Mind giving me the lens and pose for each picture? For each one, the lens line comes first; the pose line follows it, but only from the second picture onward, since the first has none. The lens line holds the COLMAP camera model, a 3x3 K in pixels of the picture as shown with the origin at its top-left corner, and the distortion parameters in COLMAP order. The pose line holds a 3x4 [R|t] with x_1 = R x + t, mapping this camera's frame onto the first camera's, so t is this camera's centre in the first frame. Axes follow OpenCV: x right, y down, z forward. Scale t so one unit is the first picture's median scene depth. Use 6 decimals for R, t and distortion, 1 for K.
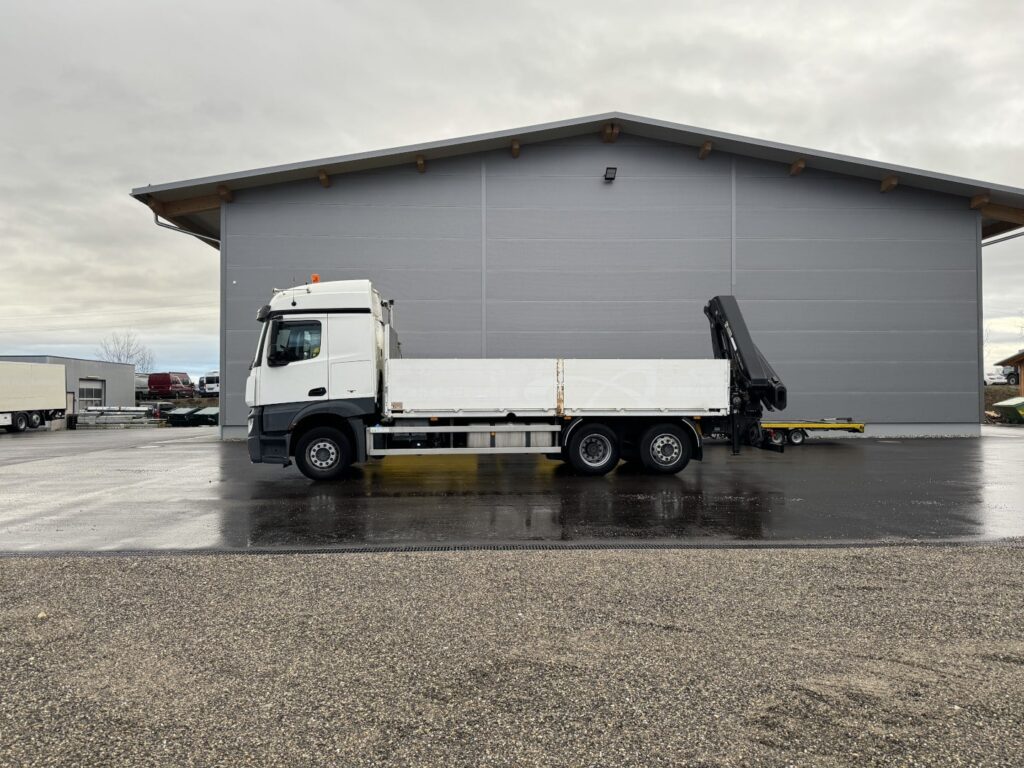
lens RADIAL K [[725.2, 0, 511.9], [0, 725.2, 384.7], [0, 0, 1]] dist [0.057706, -0.035400]
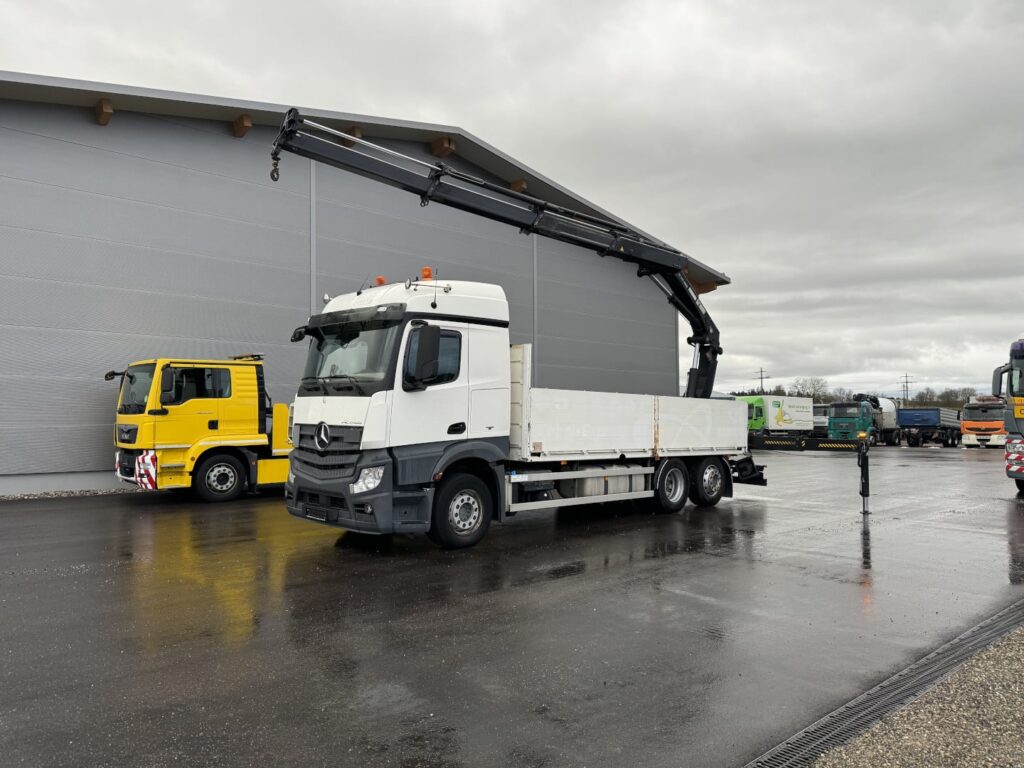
lens RADIAL K [[725.2, 0, 511.5], [0, 725.2, 380.4], [0, 0, 1]] dist [0.057706, -0.035400]
pose [[0.767194, 0.054381, 0.639105, -0.678638], [-0.029441, 0.998335, -0.049607, -0.003435], [-0.640739, 0.019243, 0.767518, 0.395414]]
